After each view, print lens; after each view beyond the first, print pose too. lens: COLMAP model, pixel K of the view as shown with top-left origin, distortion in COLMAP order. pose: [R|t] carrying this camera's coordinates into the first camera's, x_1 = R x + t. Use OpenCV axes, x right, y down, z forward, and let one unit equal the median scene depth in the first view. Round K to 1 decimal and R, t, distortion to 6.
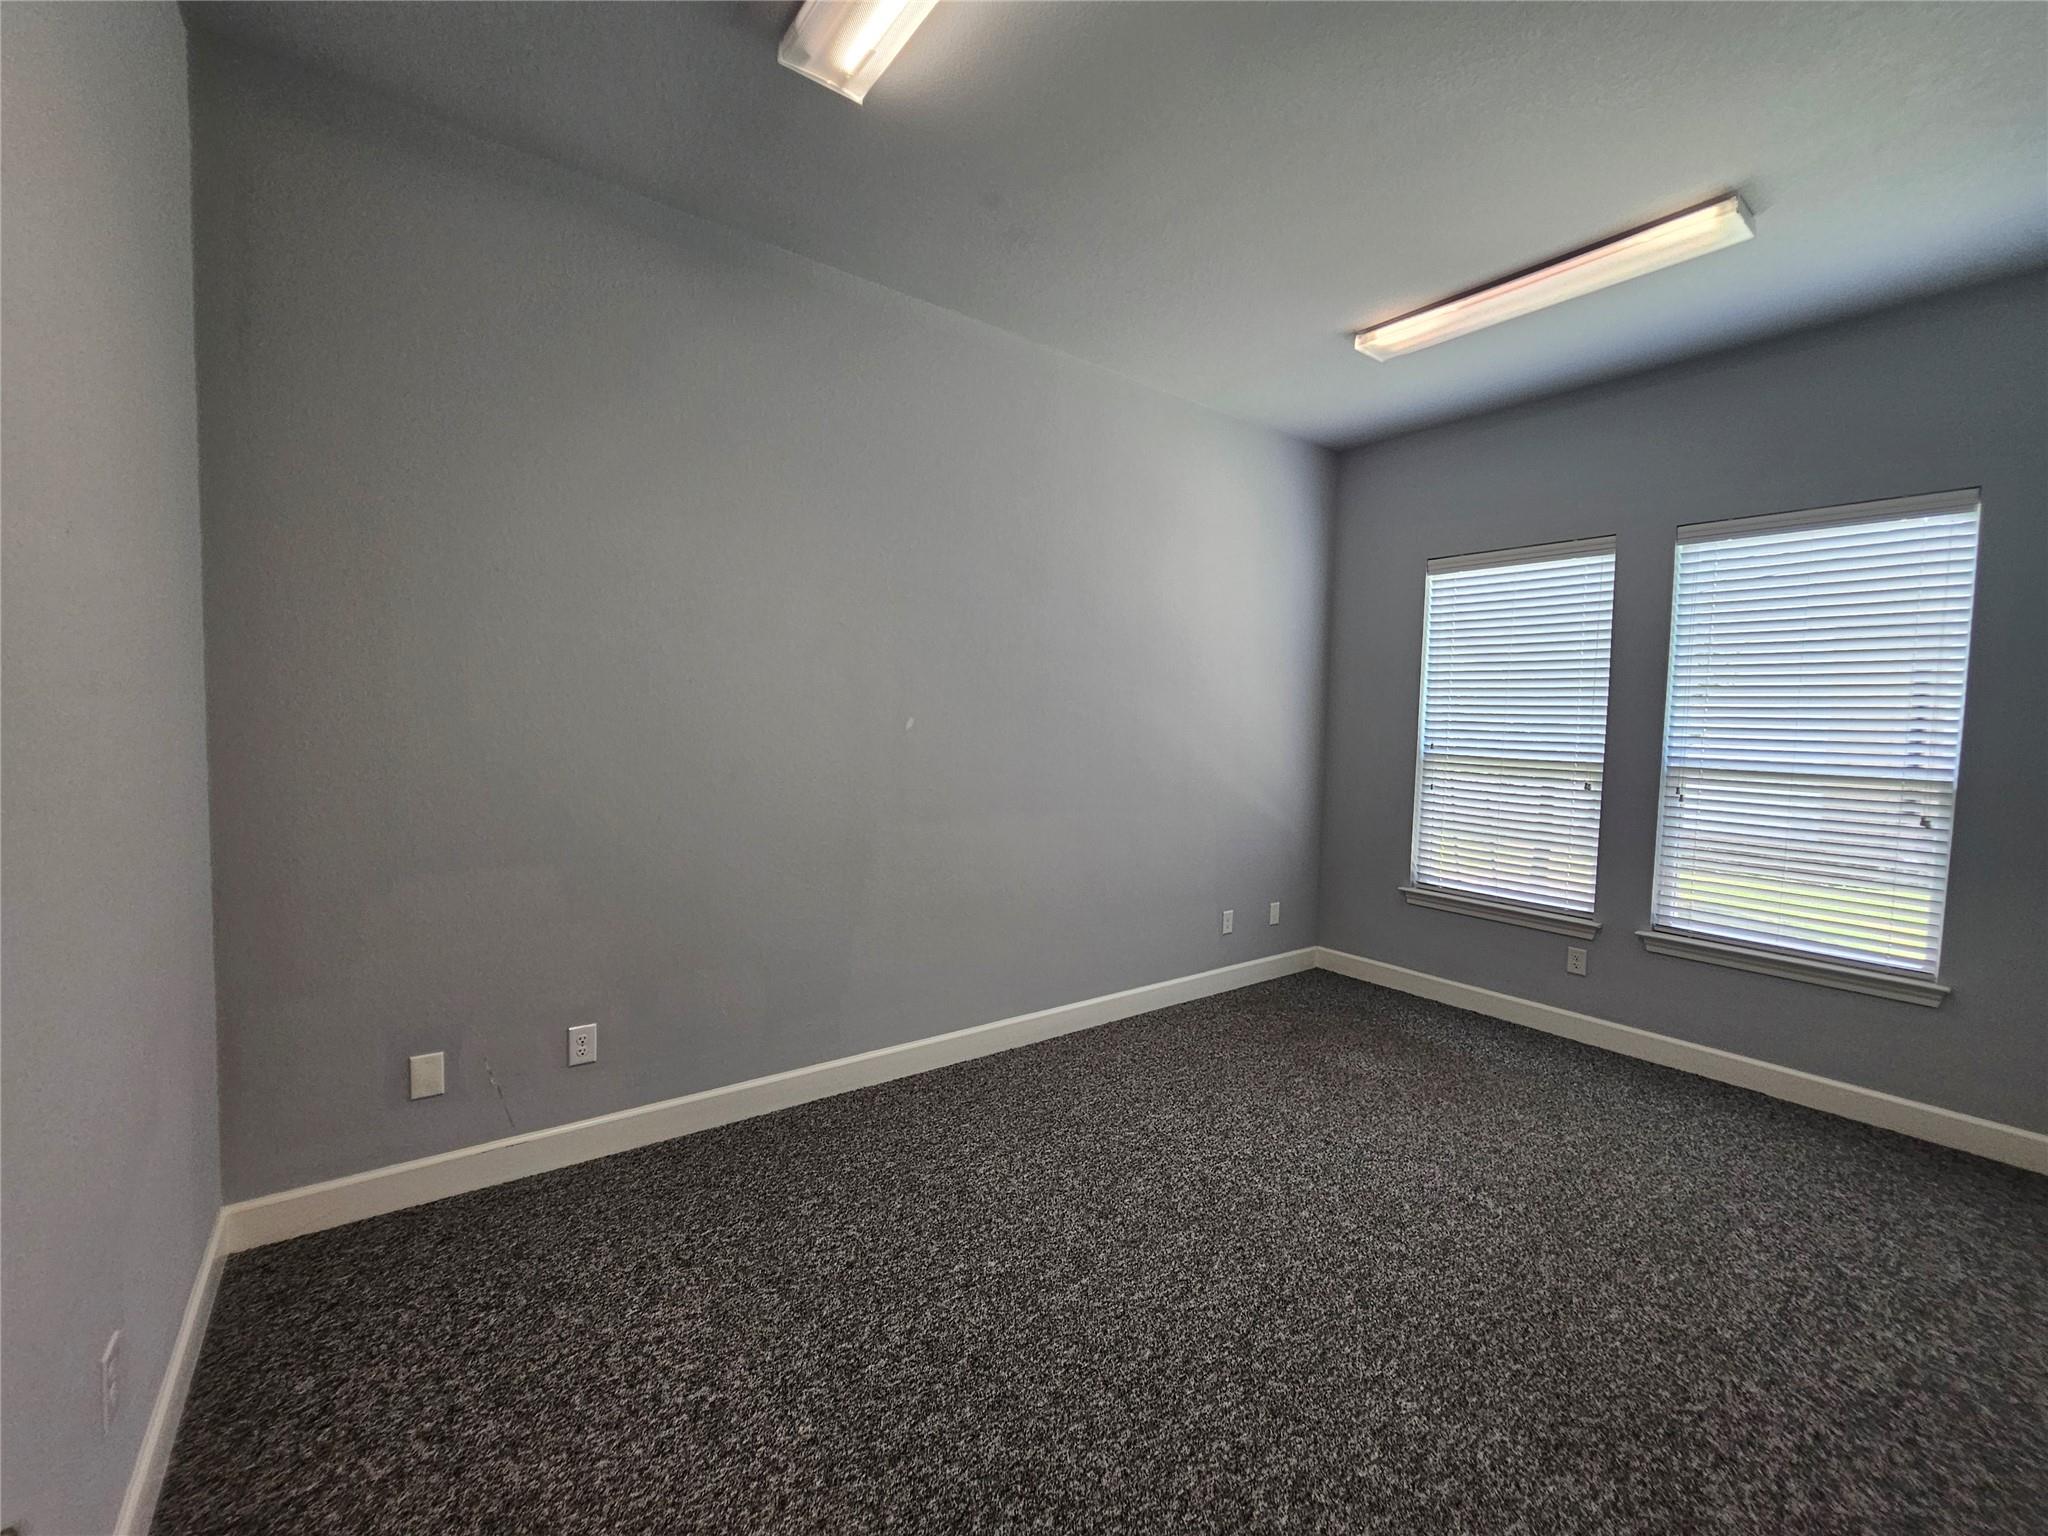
lens RADIAL K [[838.4, 0, 1055.3], [0, 838.4, 761.3], [0, 0, 1]] dist [0.001692, 0.000073]
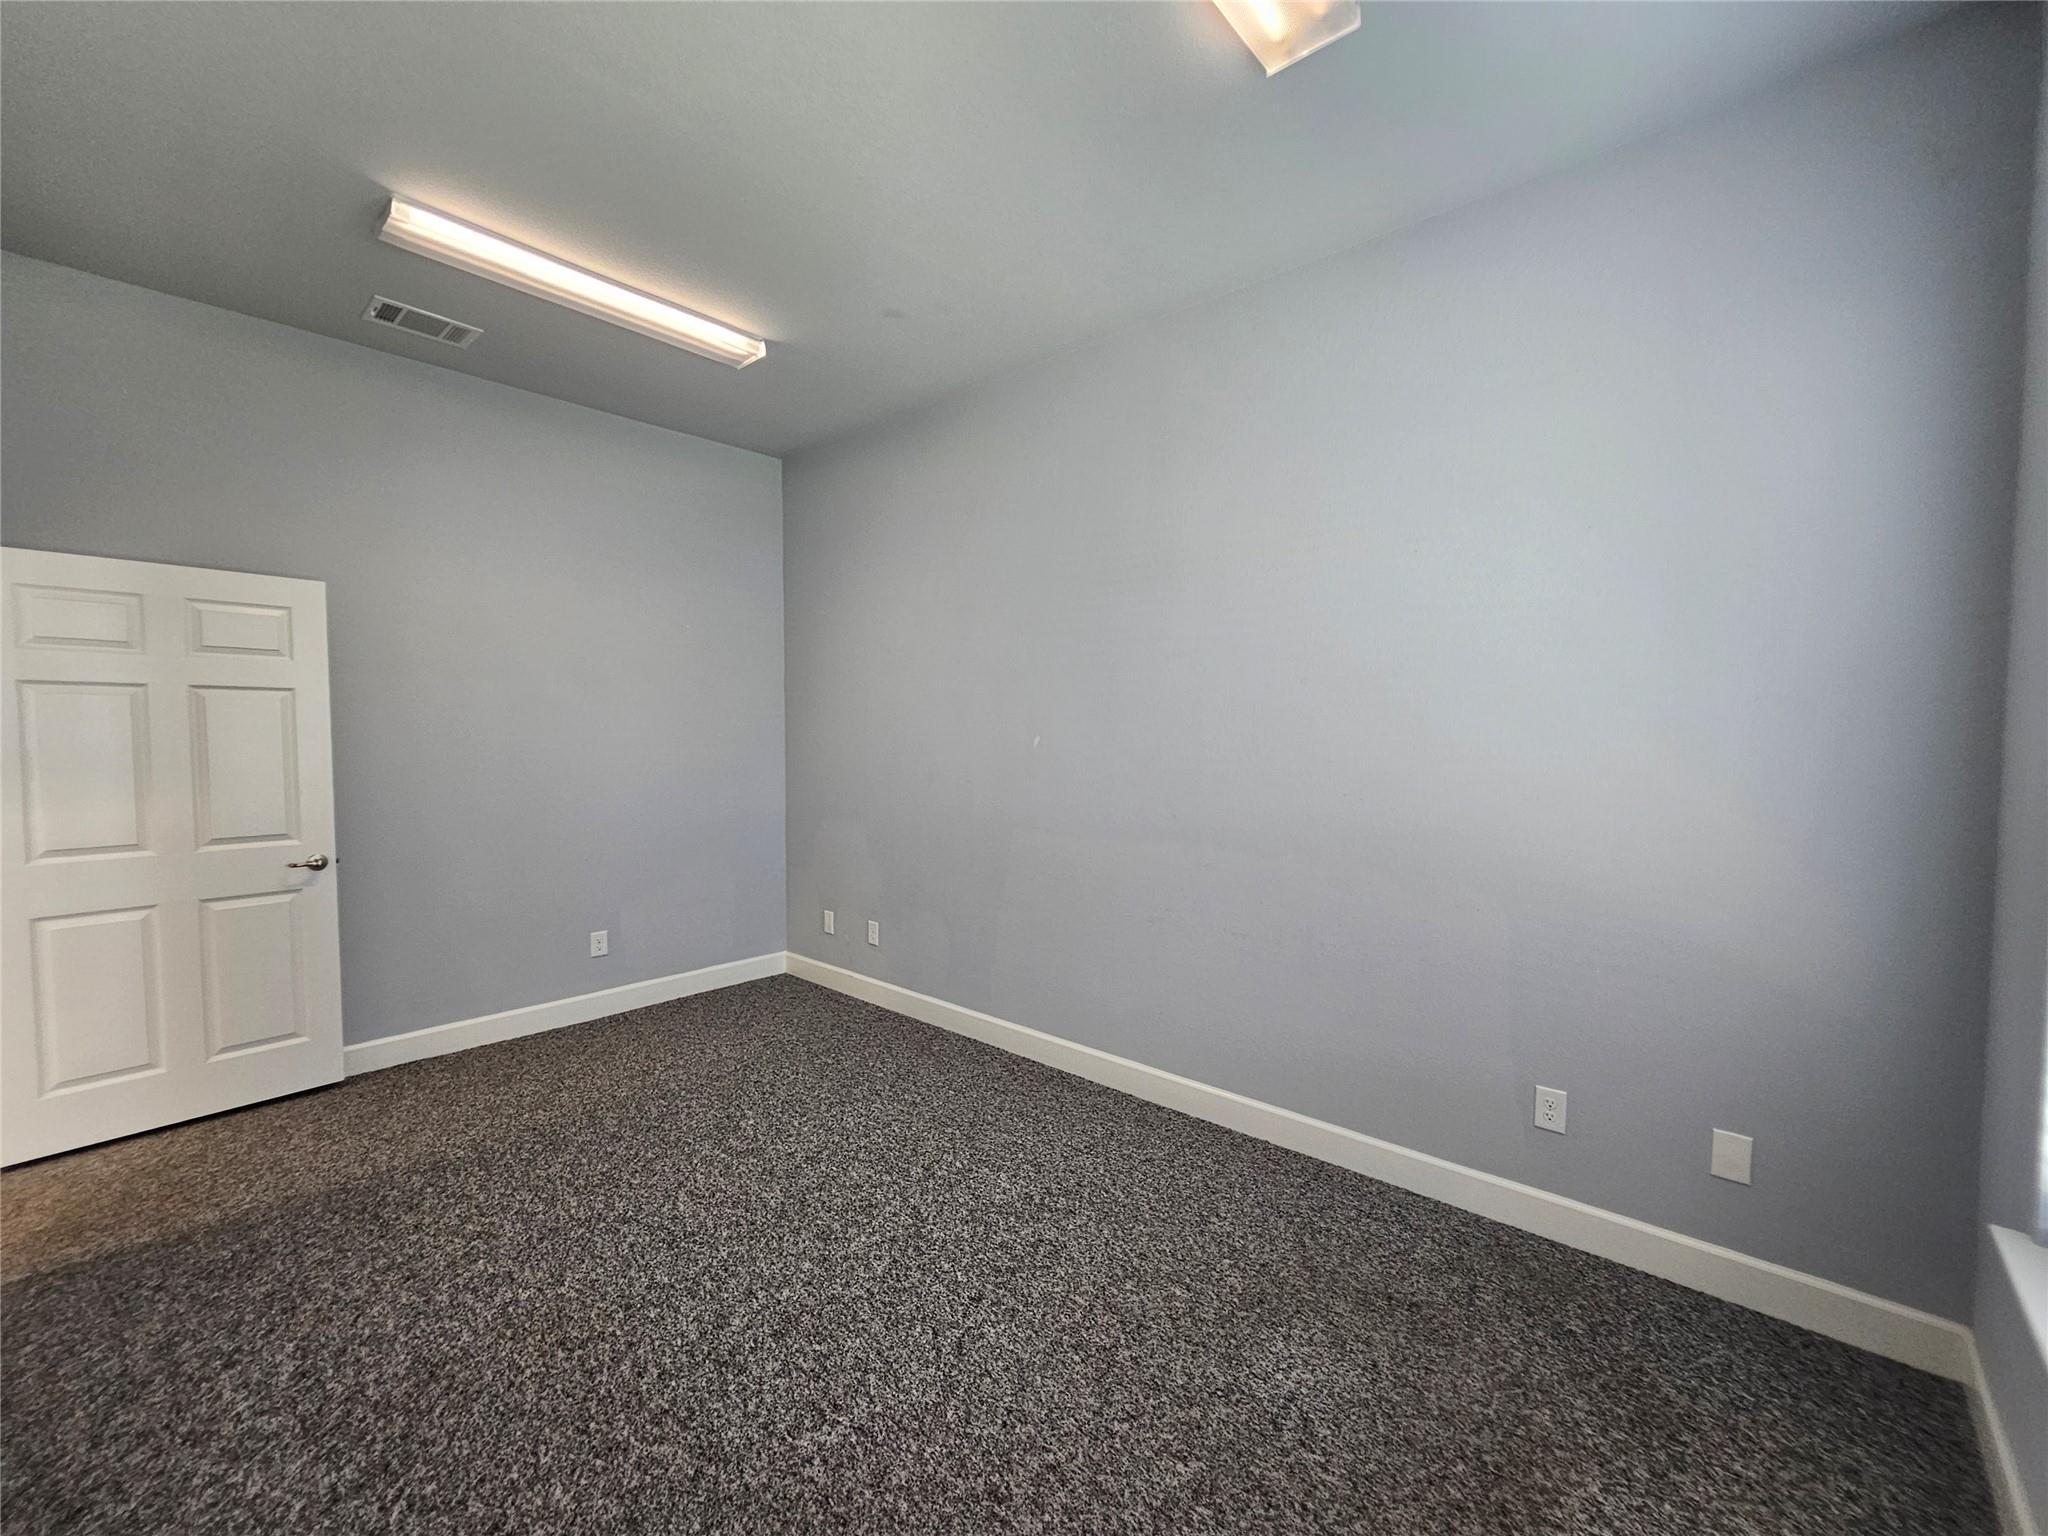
lens RADIAL K [[847.8, 0, 1023.9], [0, 847.8, 769.5], [0, 0, 1]] dist [-0.005376, 0.003573]
pose [[0.179202, 0.018780, -0.983633, 1.013863], [-0.048346, 0.998778, 0.010261, -0.021406], [0.982624, 0.045716, 0.179891, 0.848785]]
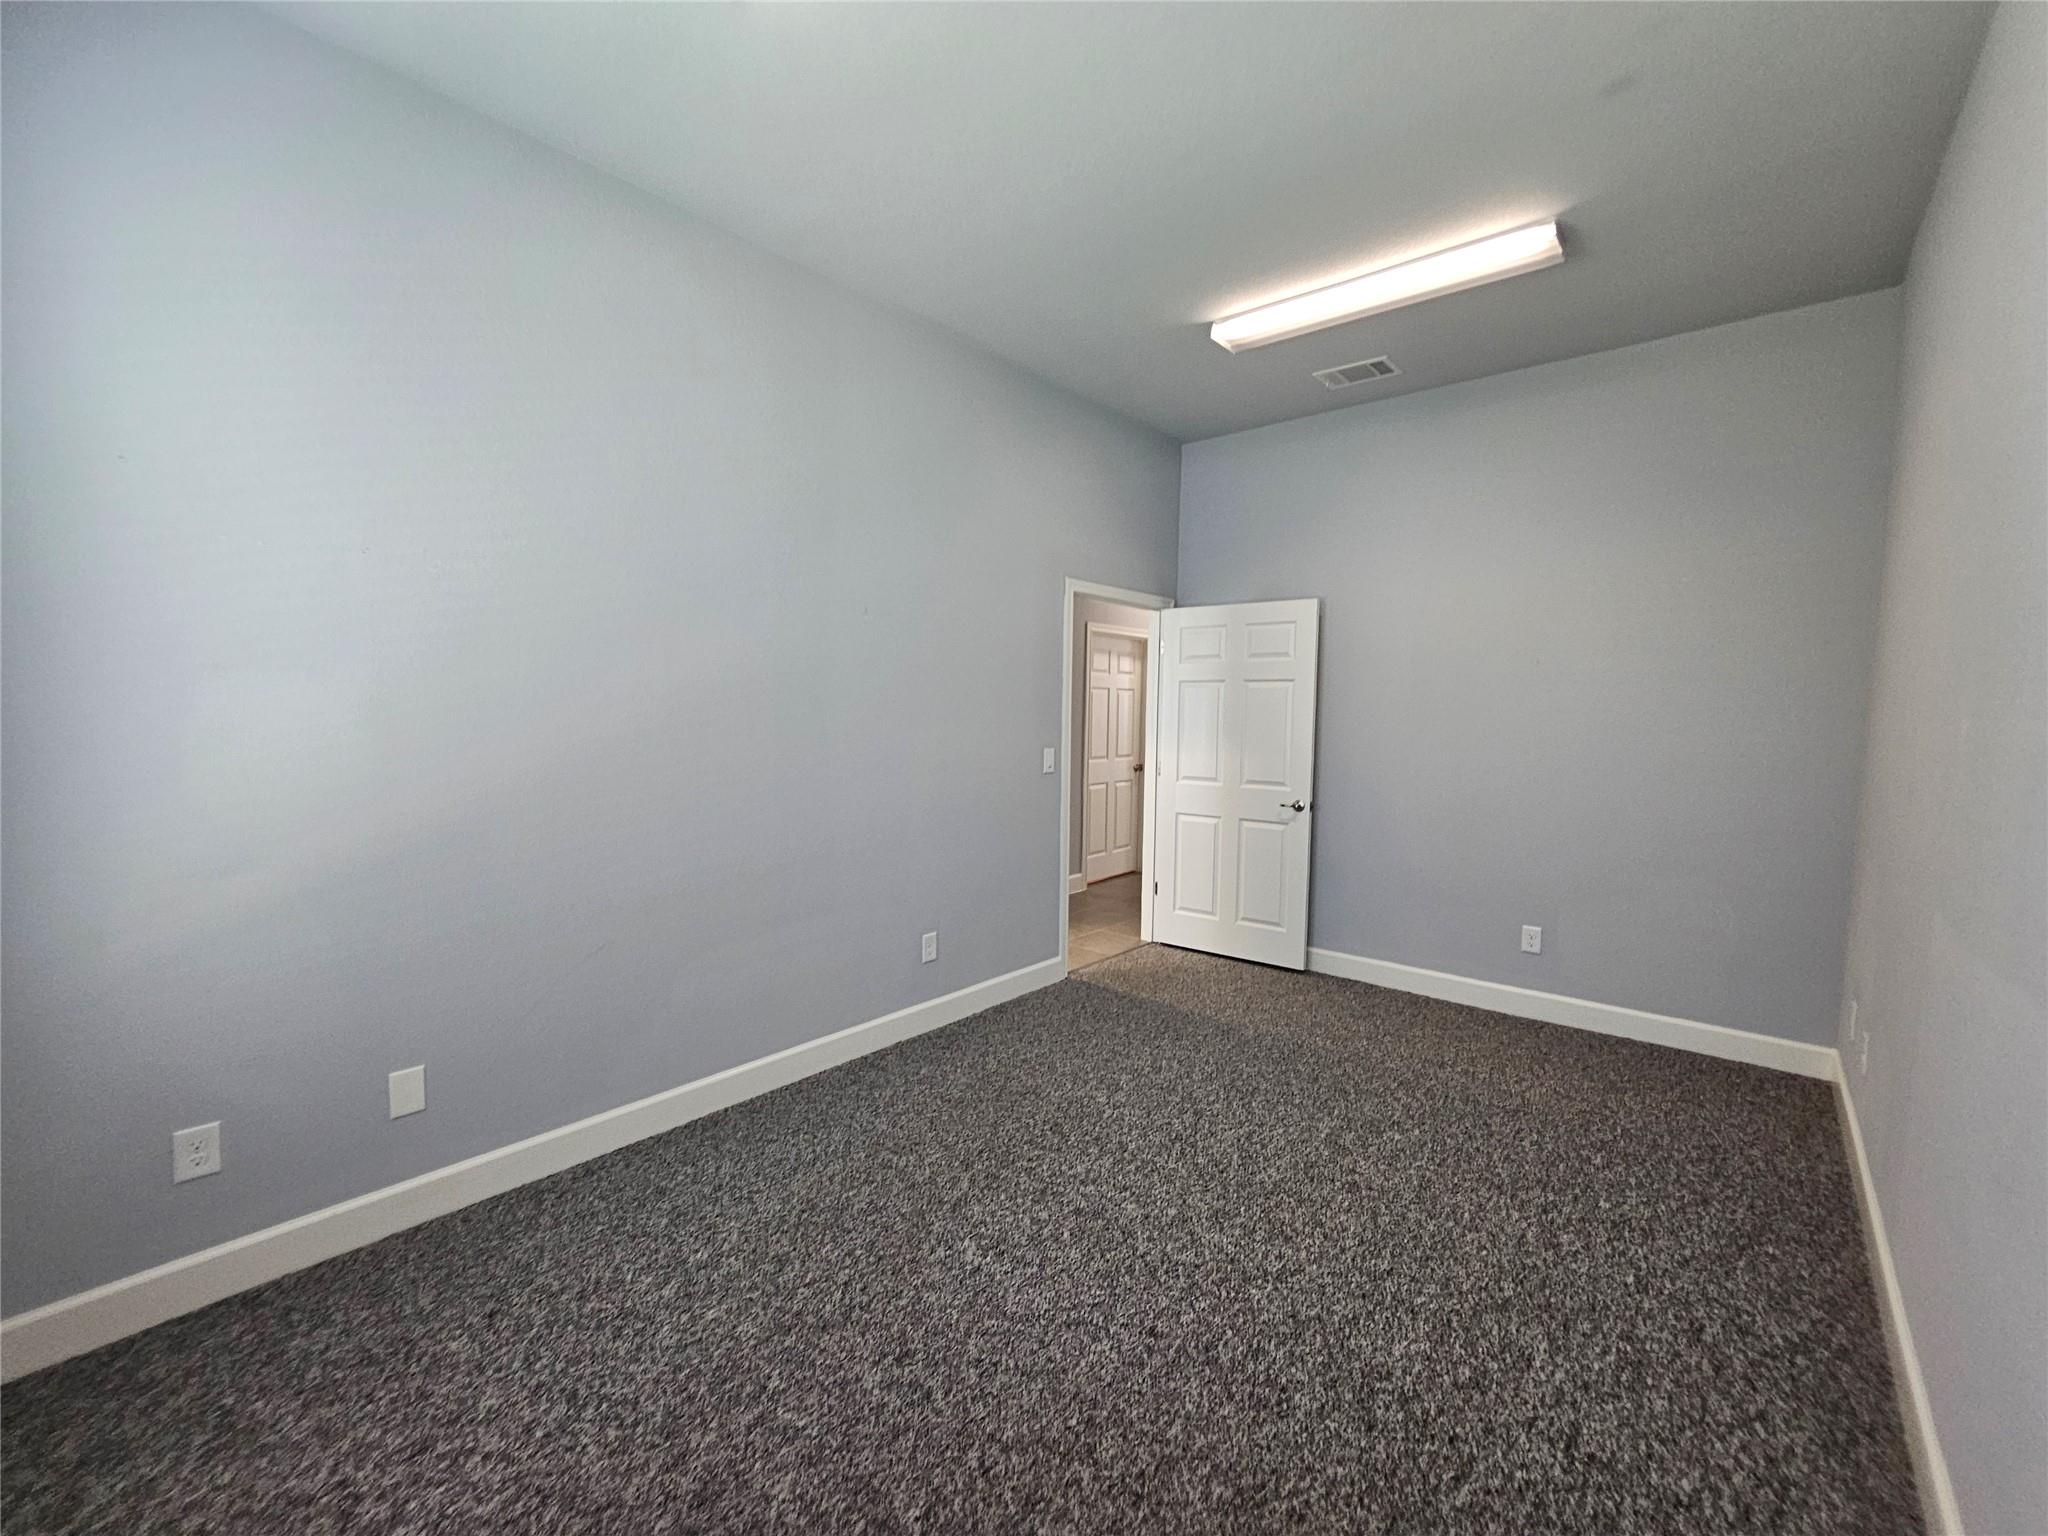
lens RADIAL K [[861.1, 0, 1049.2], [0, 861.1, 764.8], [0, 0, 1]] dist [0.000255, 0.000476]
pose [[-0.976193, -0.026888, -0.215232, 0.540121], [-0.051106, 0.992863, 0.107760, -0.059131], [0.210798, 0.116194, -0.970599, 1.526675]]
